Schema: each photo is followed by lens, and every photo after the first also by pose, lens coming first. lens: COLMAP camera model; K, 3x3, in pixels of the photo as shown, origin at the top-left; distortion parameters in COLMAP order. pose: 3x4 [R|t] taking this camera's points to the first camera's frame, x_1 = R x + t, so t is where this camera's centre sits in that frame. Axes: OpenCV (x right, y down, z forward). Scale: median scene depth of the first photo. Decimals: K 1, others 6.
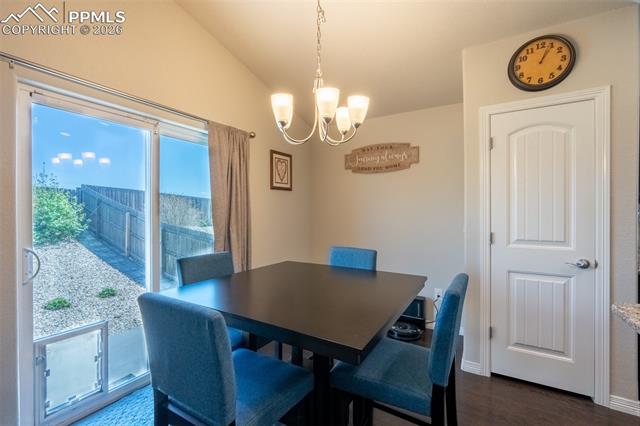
lens RADIAL K [[285.8, 0, 317.4], [0, 285.8, 213.5], [0, 0, 1]] dist [-0.011947, 0.004357]
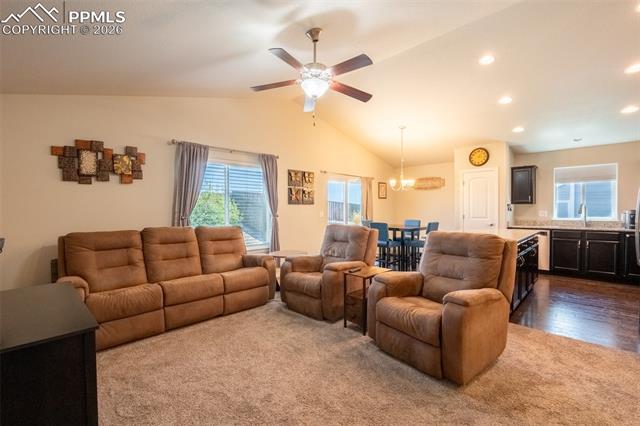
lens RADIAL K [[285.8, 0, 317.4], [0, 285.8, 212.5], [0, 0, 1]] dist [-0.011947, 0.004357]
pose [[0.970628, -0.000495, -0.240587, -0.124064], [0.002559, 0.999963, 0.008267, 0.017617], [0.240574, -0.008640, 0.970592, -2.172793]]
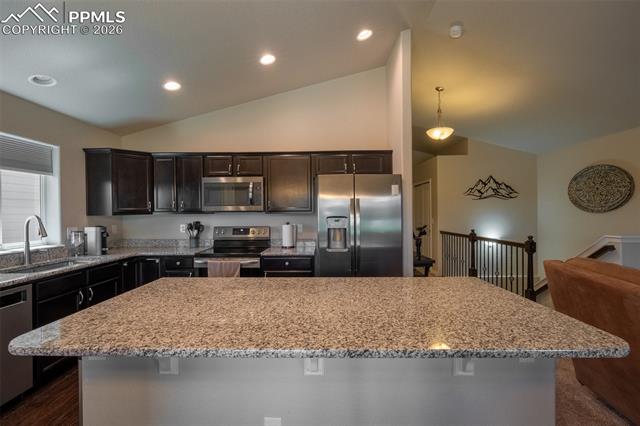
lens RADIAL K [[285.8, 0, 319.2], [0, 285.8, 212.3], [0, 0, 1]] dist [-0.011947, 0.004357]
pose [[-0.505489, 0.003325, 0.862827, -0.081353], [0.011981, 0.999923, 0.003166, -0.037572], [-0.862750, 0.011938, -0.505490, 0.351150]]
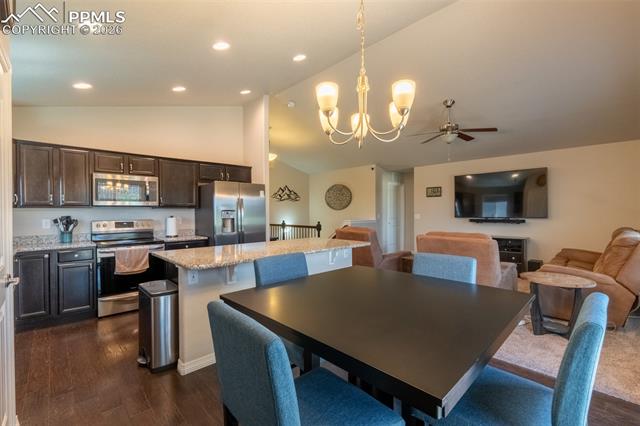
lens RADIAL K [[285.8, 0, 320.7], [0, 285.8, 216.3], [0, 0, 1]] dist [-0.011947, 0.004357]
pose [[-0.967106, -0.000429, 0.254375, -0.085177], [0.005970, 0.999685, 0.024381, -0.014782], [-0.254305, 0.025098, -0.966798, 1.399193]]
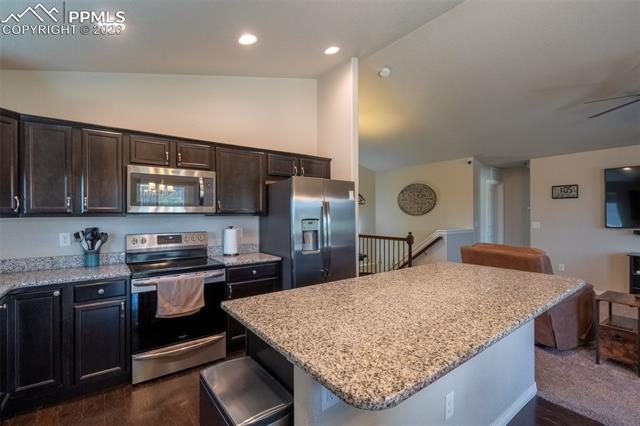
lens RADIAL K [[285.8, 0, 319.0], [0, 285.8, 219.1], [0, 0, 1]] dist [-0.011947, 0.004357]
pose [[-0.929241, -0.001910, 0.369470, 0.519608], [0.006401, 0.999753, 0.021269, -0.040490], [-0.369419, 0.022129, -0.928999, 0.881870]]
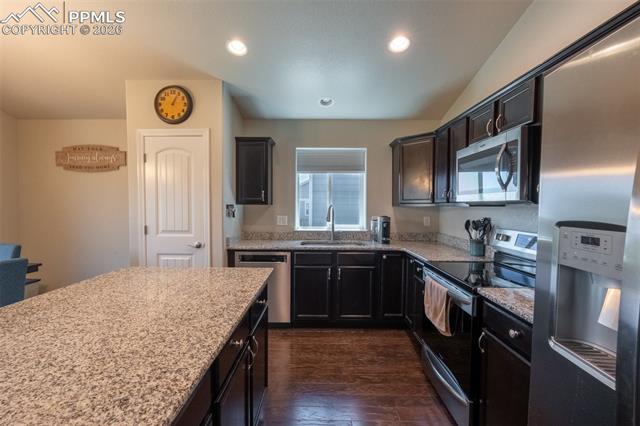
lens RADIAL K [[285.8, 0, 316.8], [0, 285.8, 215.0], [0, 0, 1]] dist [-0.011947, 0.004357]
pose [[0.862389, -0.011956, 0.506106, 0.646078], [-0.004663, 0.999491, 0.031557, -0.029541], [-0.506225, -0.029575, 0.861894, -0.559817]]
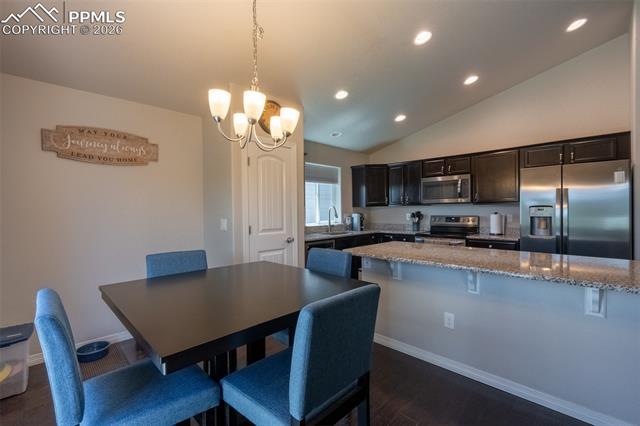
lens RADIAL K [[285.8, 0, 314.5], [0, 285.8, 213.1], [0, 0, 1]] dist [-0.011947, 0.004357]
pose [[0.244684, -0.012571, 0.969521, -0.677797], [0.014682, 0.999849, 0.009259, -0.004420], [-0.969492, 0.011969, 0.244831, 0.364889]]
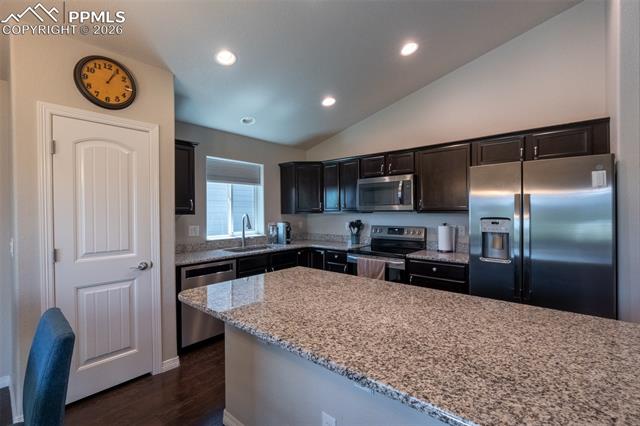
lens RADIAL K [[285.8, 0, 315.4], [0, 285.8, 213.6], [0, 0, 1]] dist [-0.011947, 0.004357]
pose [[0.170579, -0.006223, 0.985324, -0.116320], [0.010462, 0.999935, 0.004504, -0.039398], [-0.985288, 0.009540, 0.170633, 0.061808]]
